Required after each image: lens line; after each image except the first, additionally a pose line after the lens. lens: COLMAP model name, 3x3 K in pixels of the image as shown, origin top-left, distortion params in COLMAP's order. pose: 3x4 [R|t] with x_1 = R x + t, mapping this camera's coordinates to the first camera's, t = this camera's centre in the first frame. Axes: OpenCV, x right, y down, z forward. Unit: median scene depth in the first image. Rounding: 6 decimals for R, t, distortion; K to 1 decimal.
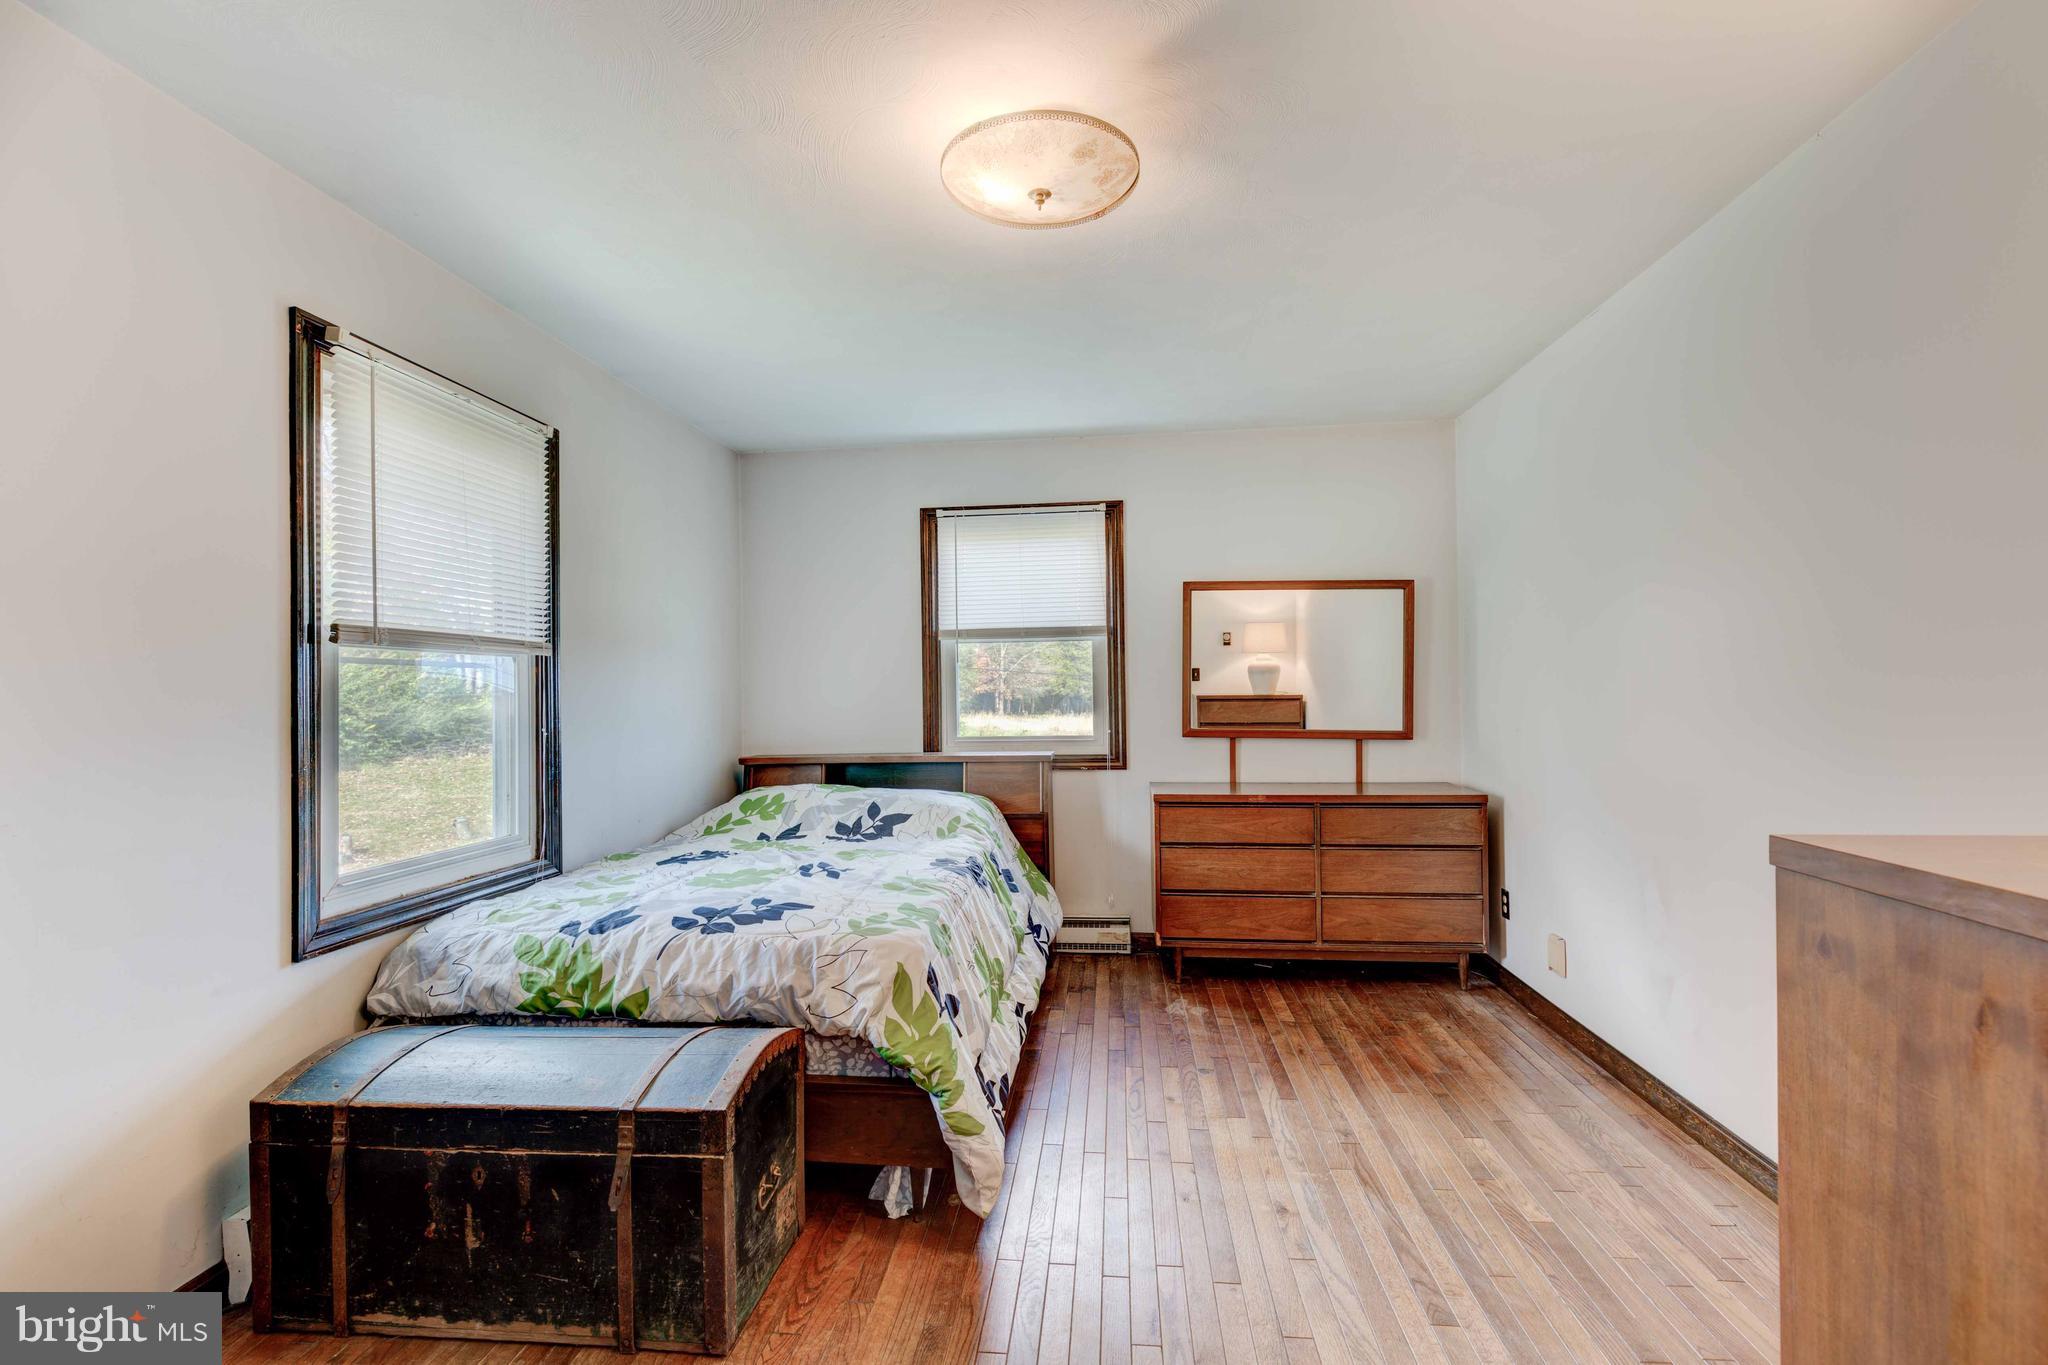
lens RADIAL K [[908.2, 0, 1028.3], [0, 908.2, 684.7], [0, 0, 1]] dist [0.032965, -0.019274]
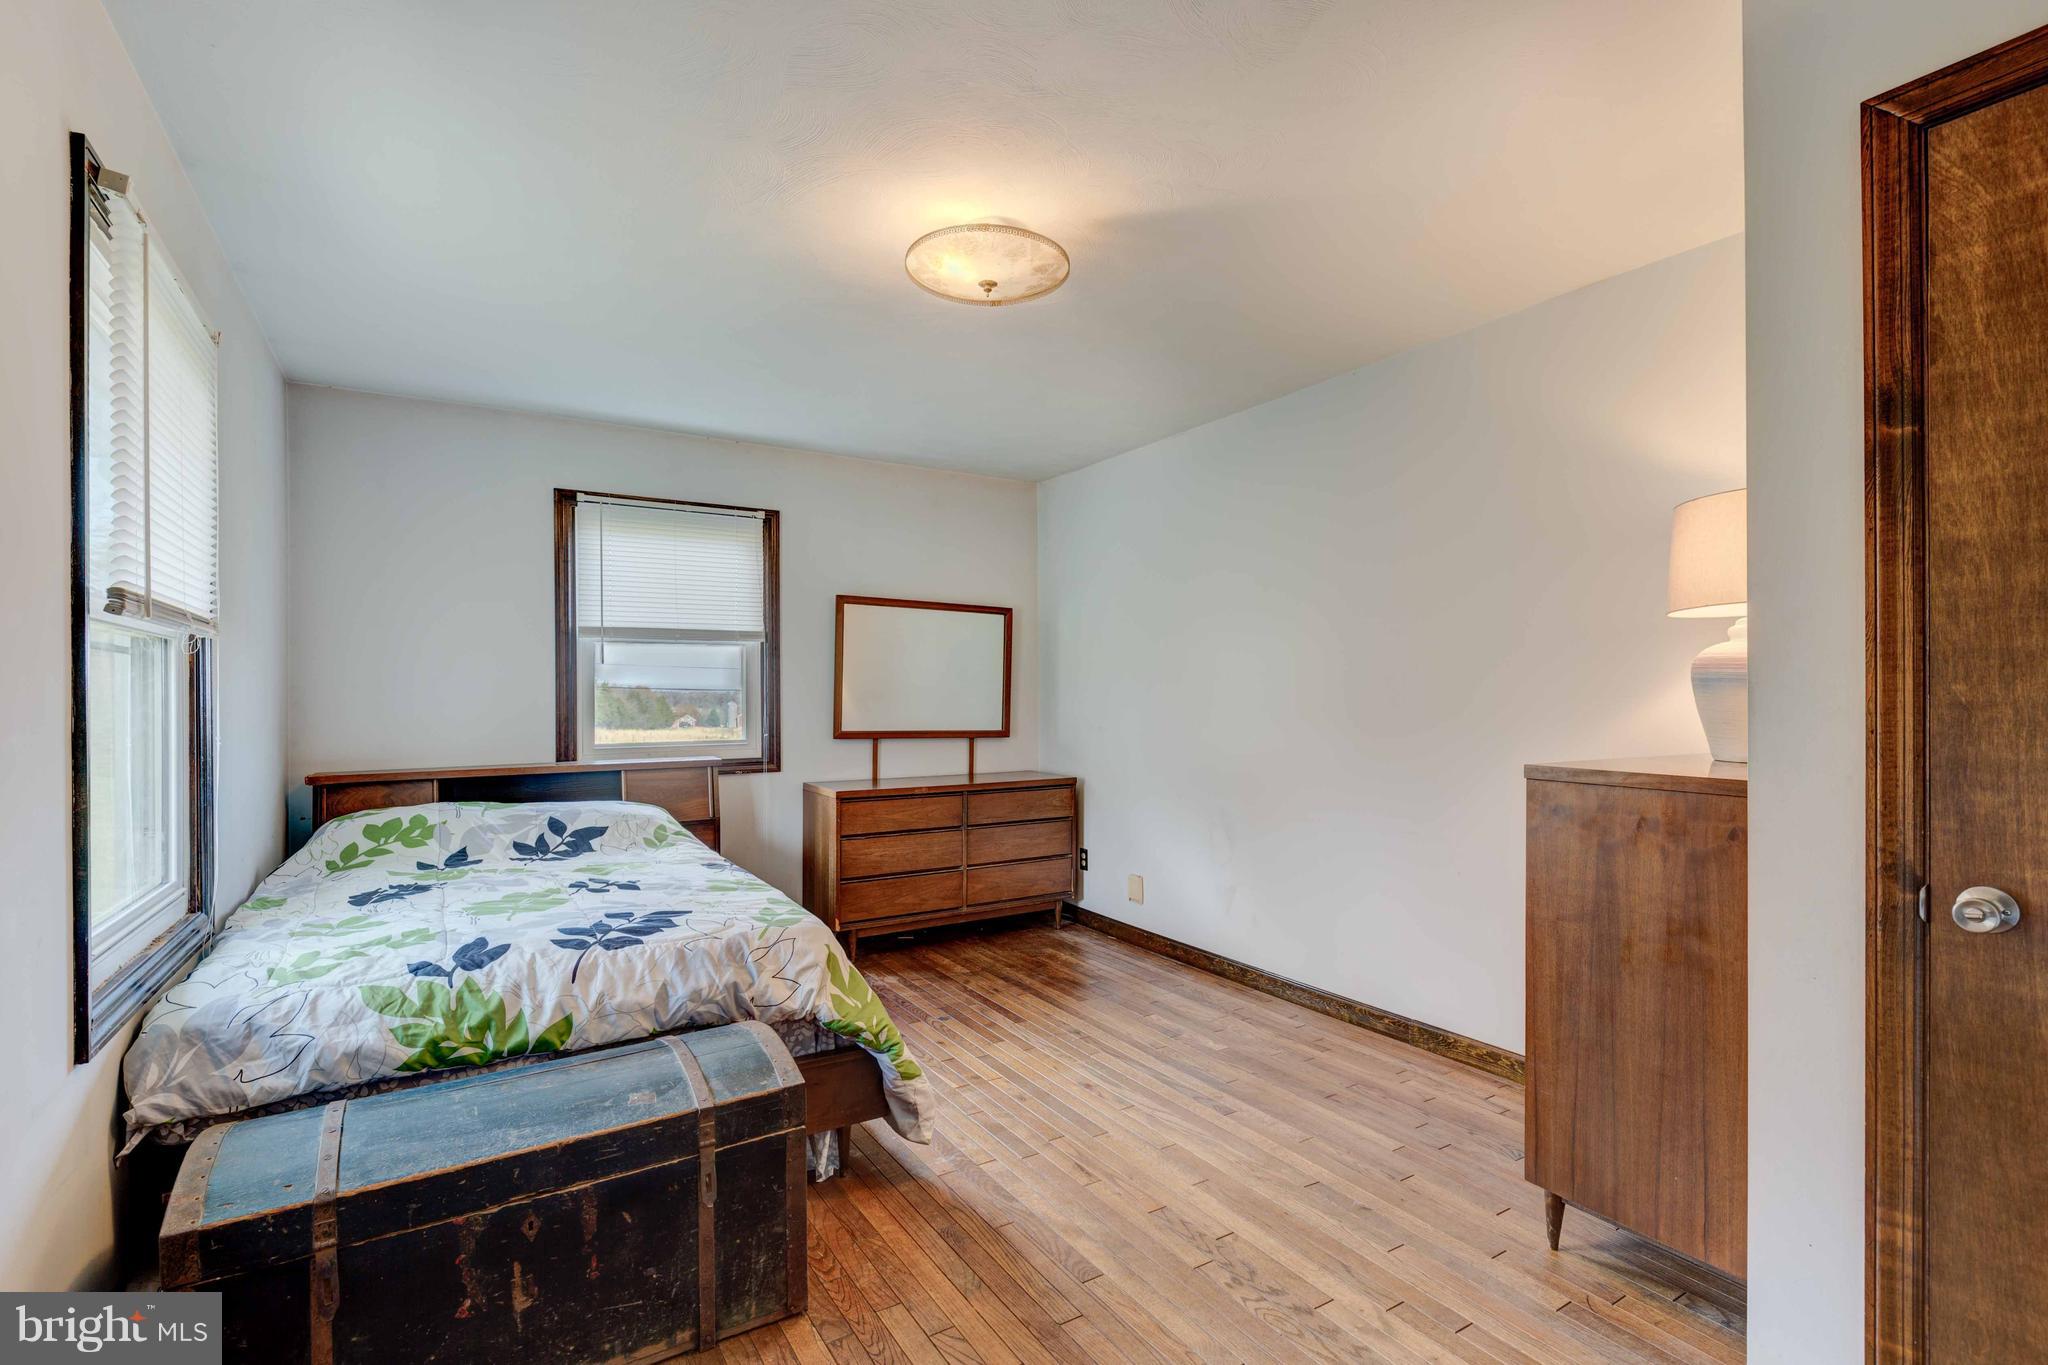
lens RADIAL K [[926.1, 0, 1009.9], [0, 926.1, 699.7], [0, 0, 1]] dist [0.027544, -0.017598]
pose [[0.797745, 0.007732, 0.602945, -0.610727], [-0.011776, 0.999927, 0.002759, 0.010515], [-0.602879, -0.009302, 0.797778, -0.001859]]
